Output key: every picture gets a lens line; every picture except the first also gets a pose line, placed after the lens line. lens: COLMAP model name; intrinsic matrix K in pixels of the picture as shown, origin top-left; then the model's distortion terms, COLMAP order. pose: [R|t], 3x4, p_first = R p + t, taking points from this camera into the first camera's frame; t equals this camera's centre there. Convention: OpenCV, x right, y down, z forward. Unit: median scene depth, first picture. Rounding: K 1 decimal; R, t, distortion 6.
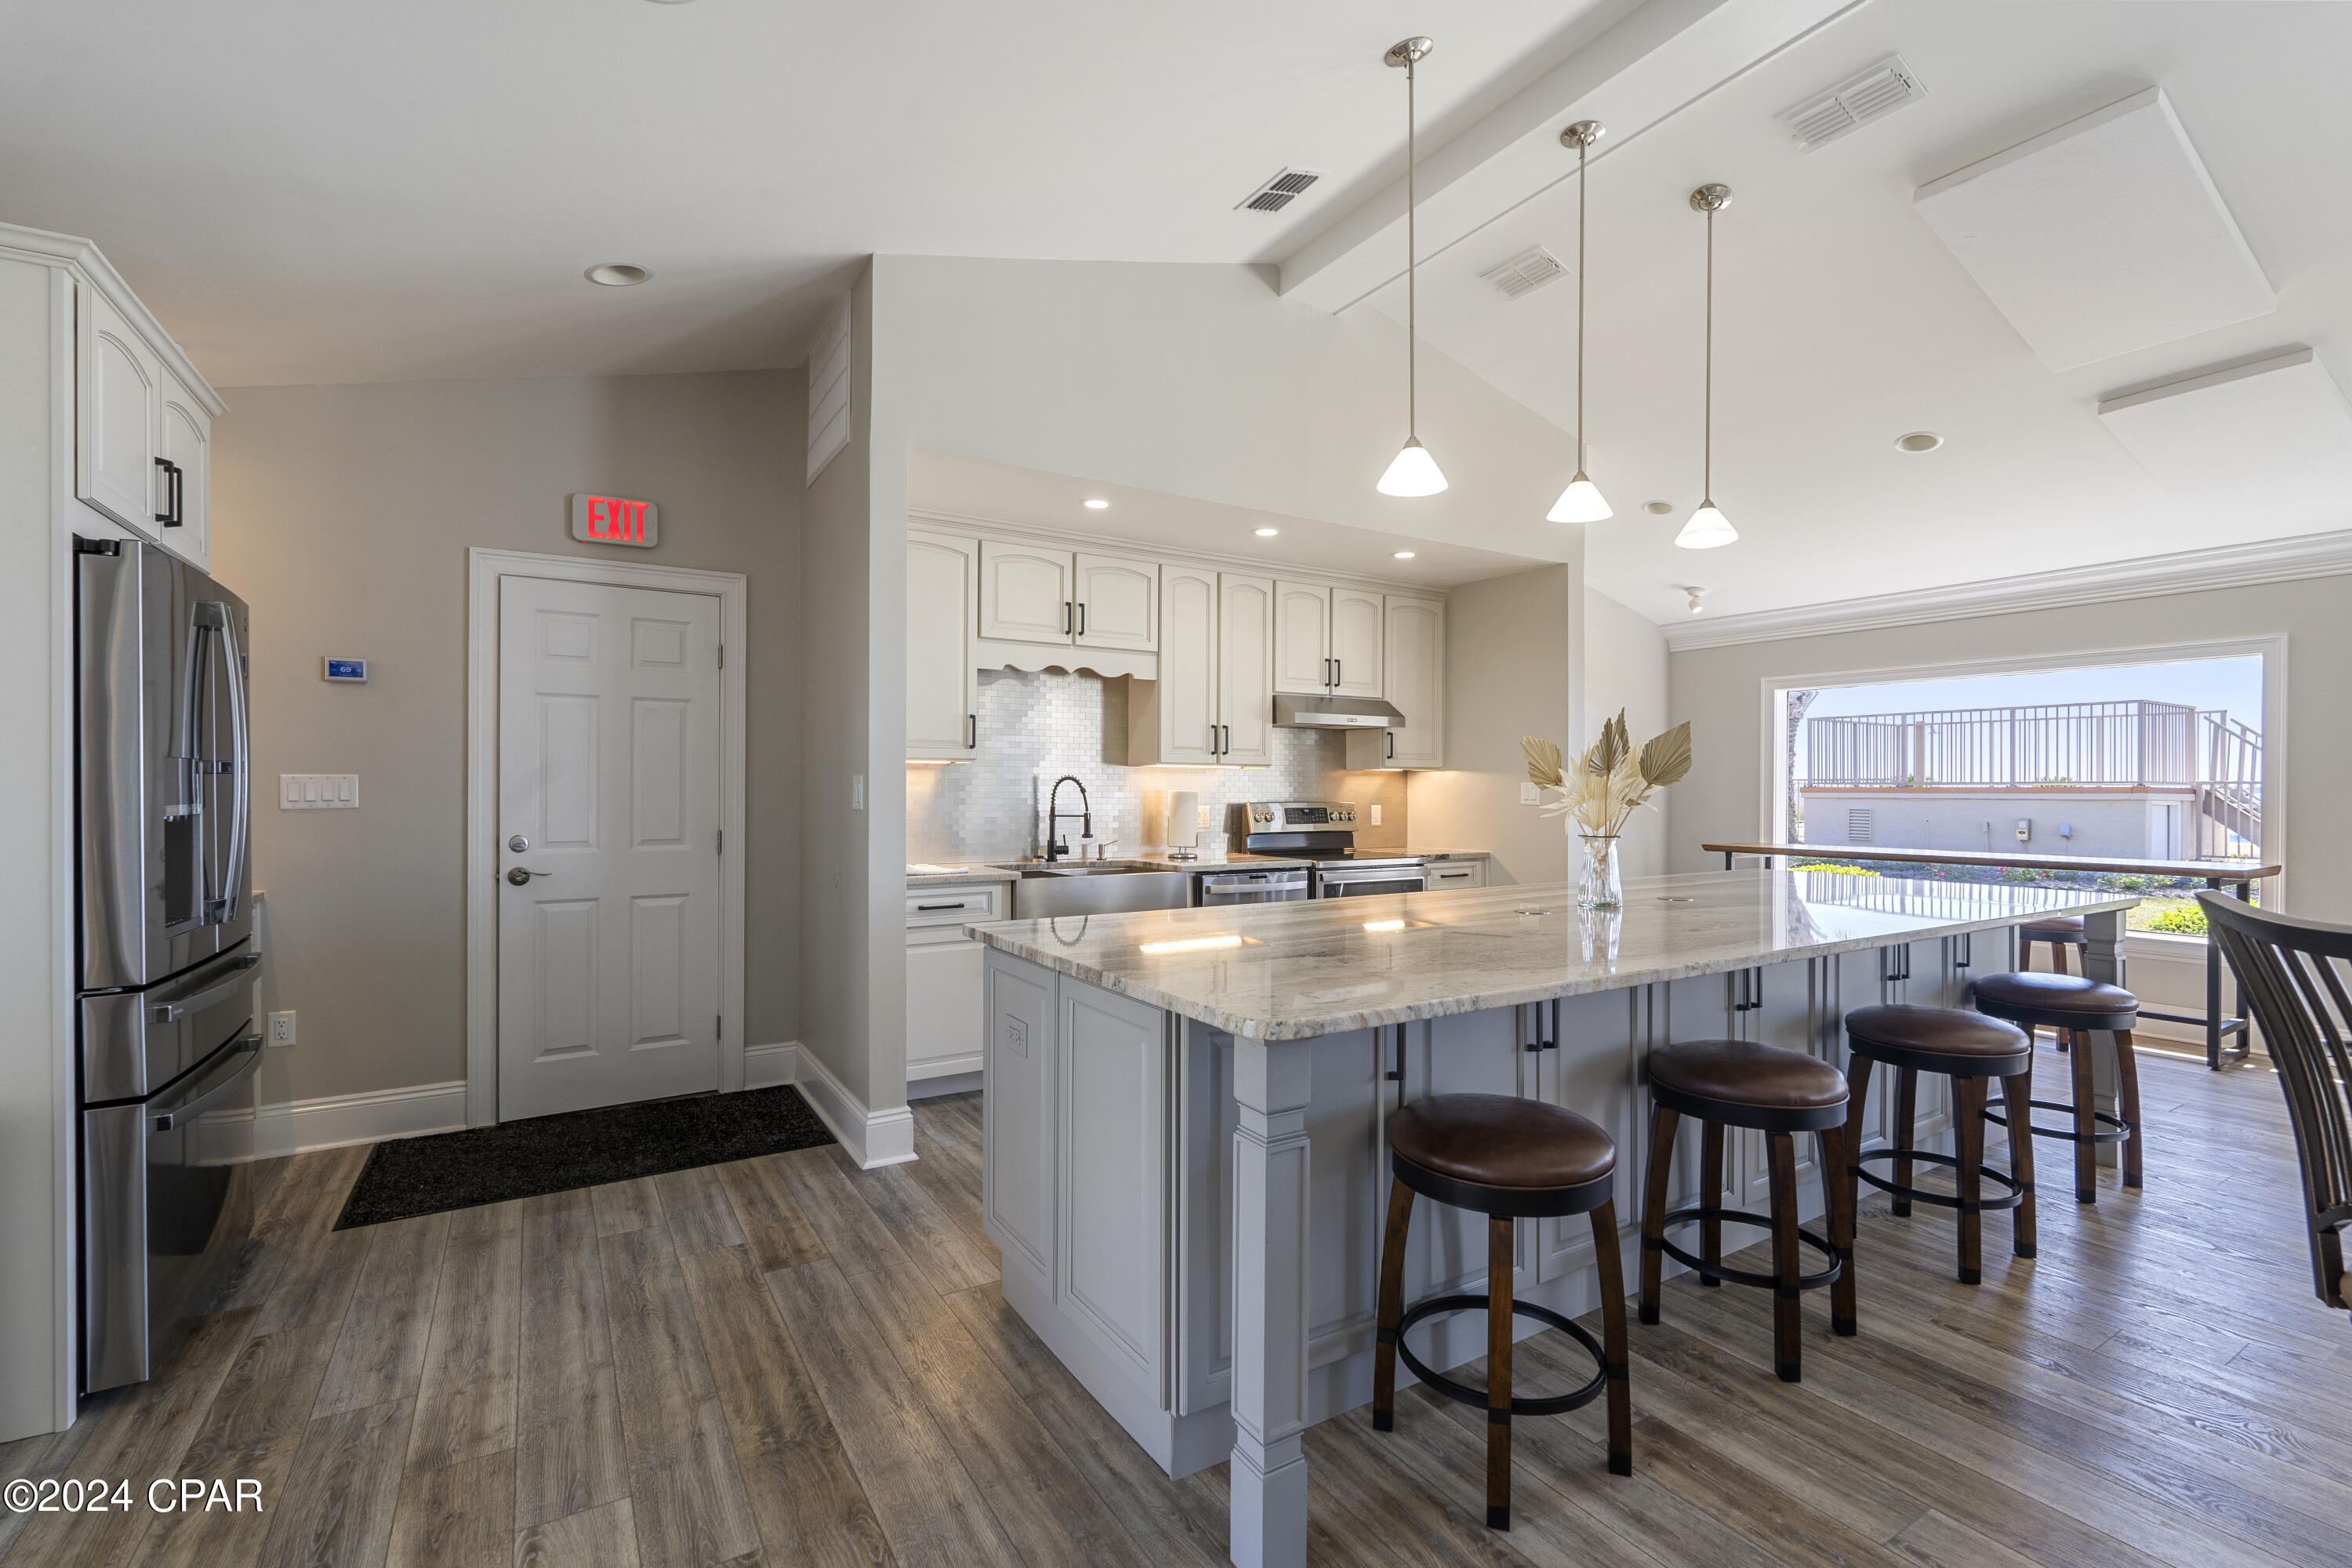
lens RADIAL K [[1045.5, 0, 1185.5], [0, 1045.5, 785.4], [0, 0, 1]] dist [-0.002990, -0.001157]
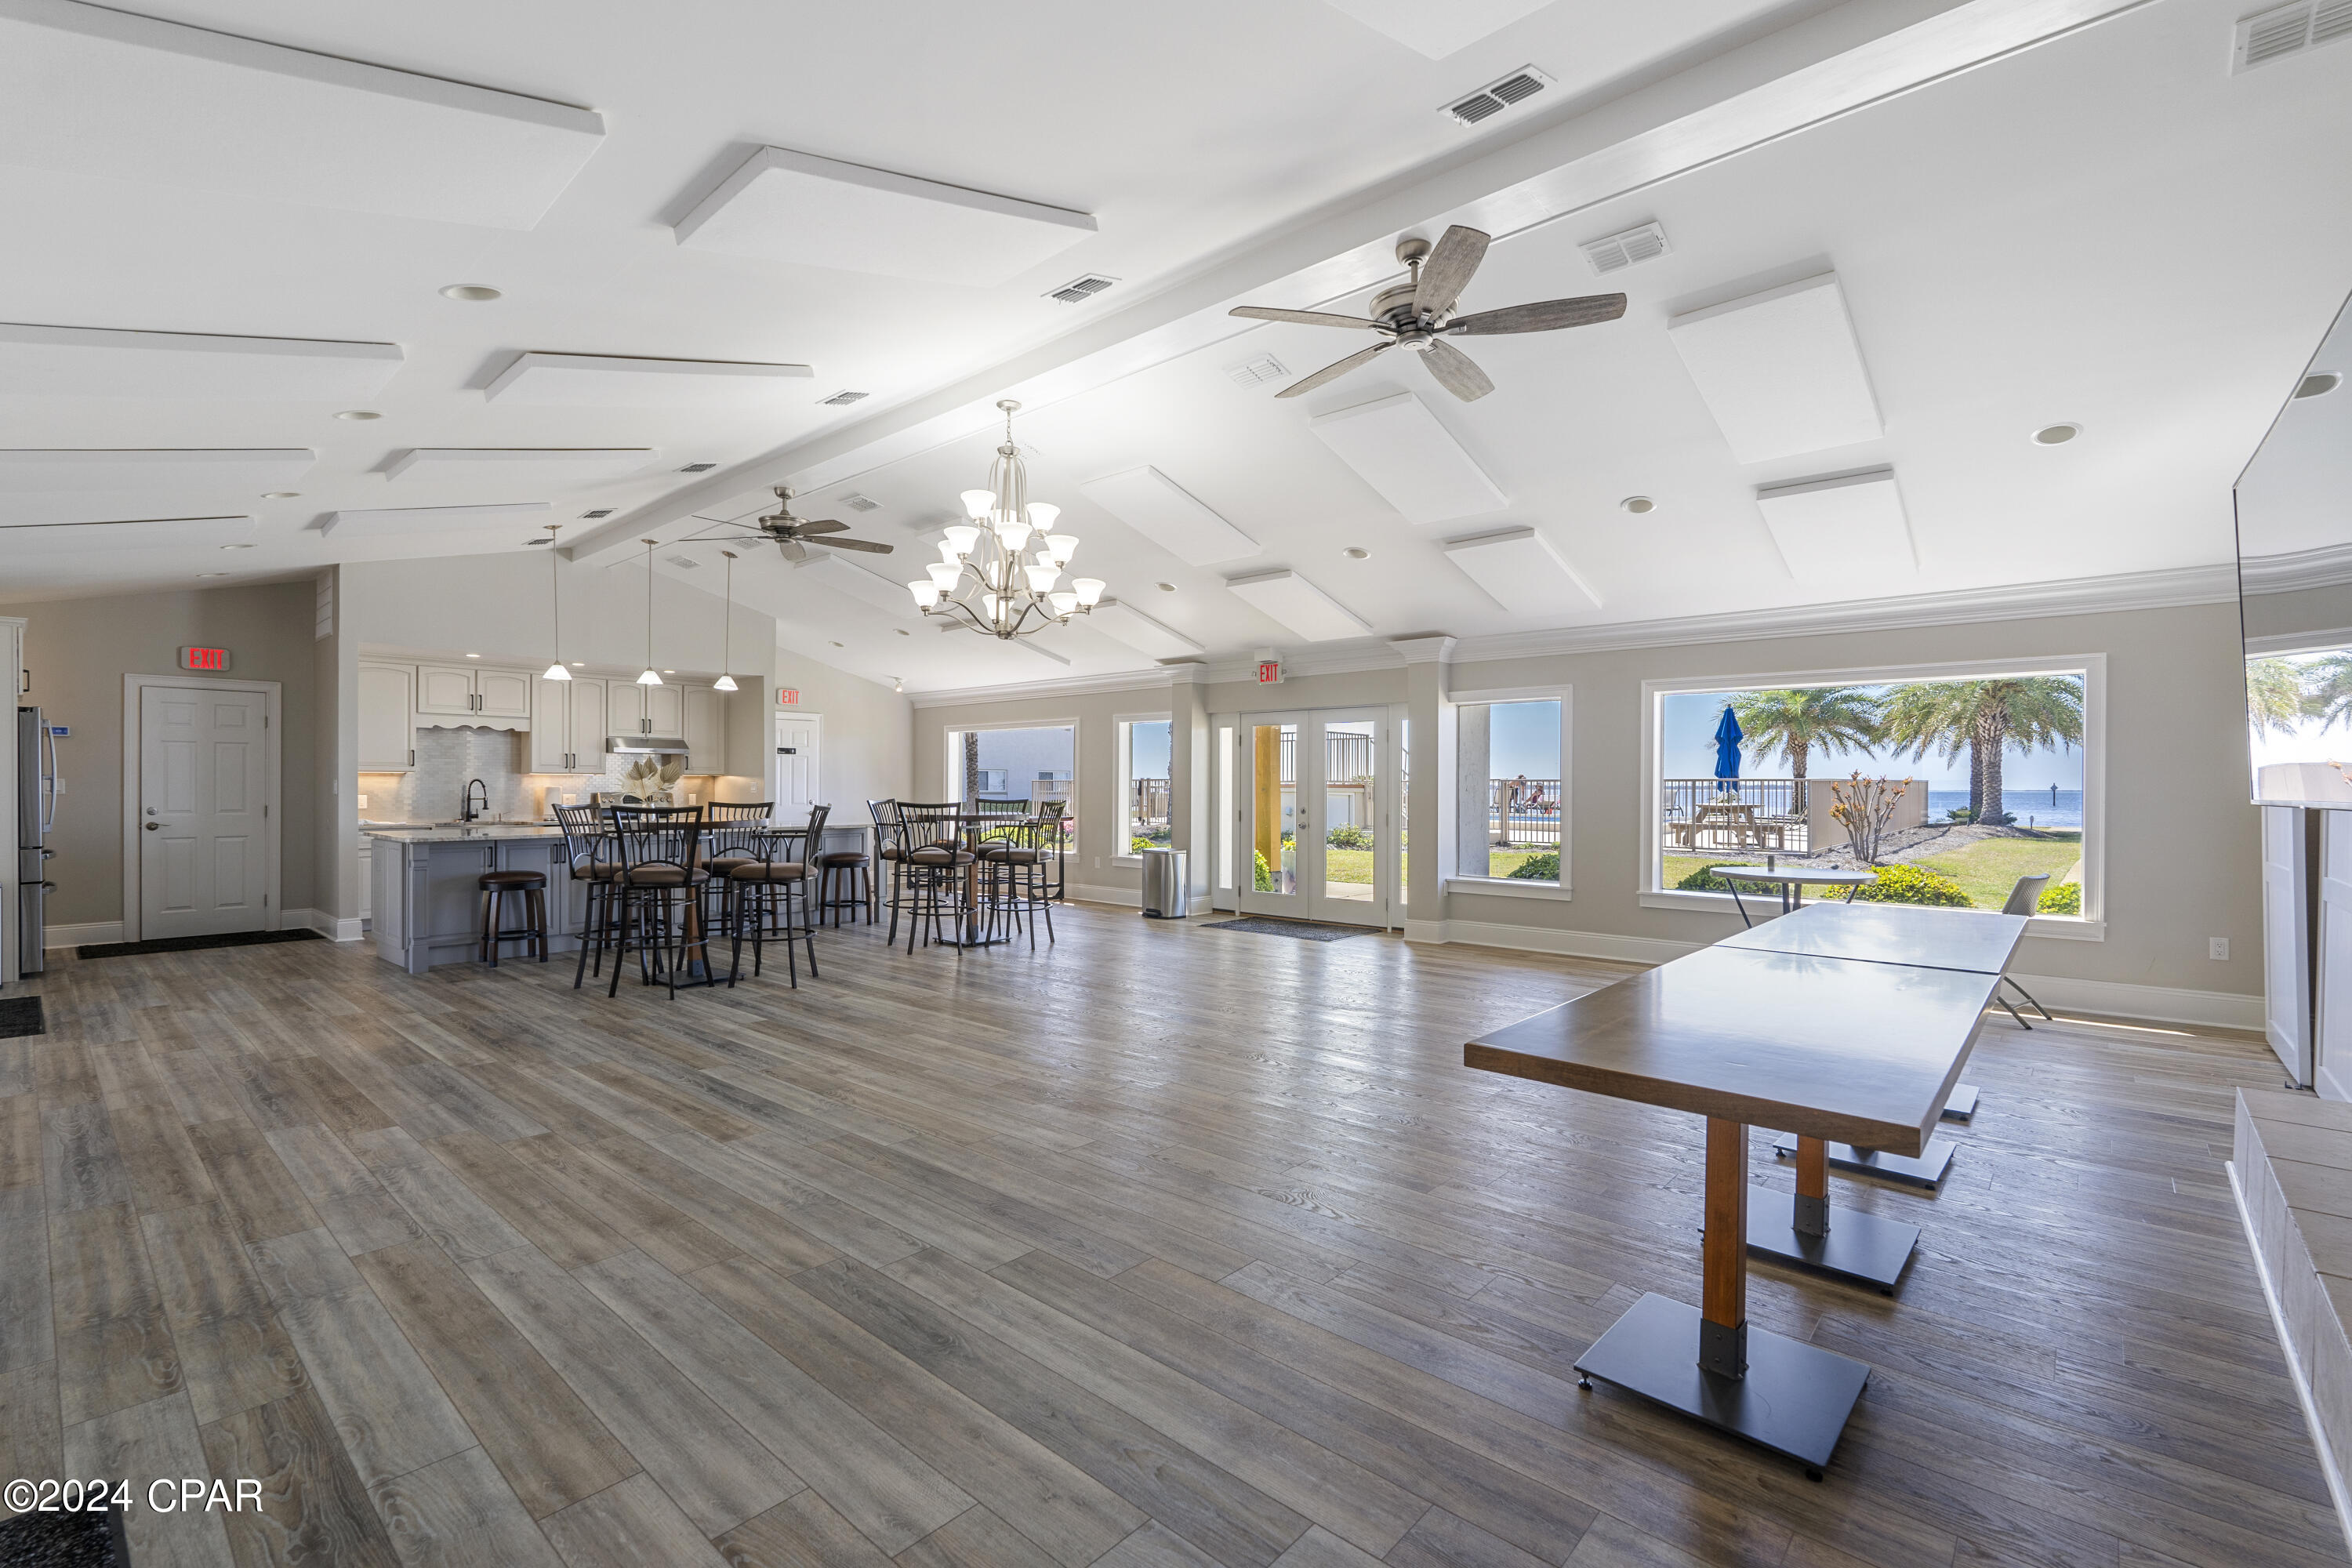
lens RADIAL K [[1045.5, 0, 1178.7], [0, 1045.5, 780.5], [0, 0, 1]] dist [-0.002990, -0.001157]
pose [[0.960878, -0.001410, 0.276969, 0.742293], [0.003345, 0.999973, -0.006512, 0.012379], [-0.276952, 0.007184, 0.960857, -1.529354]]
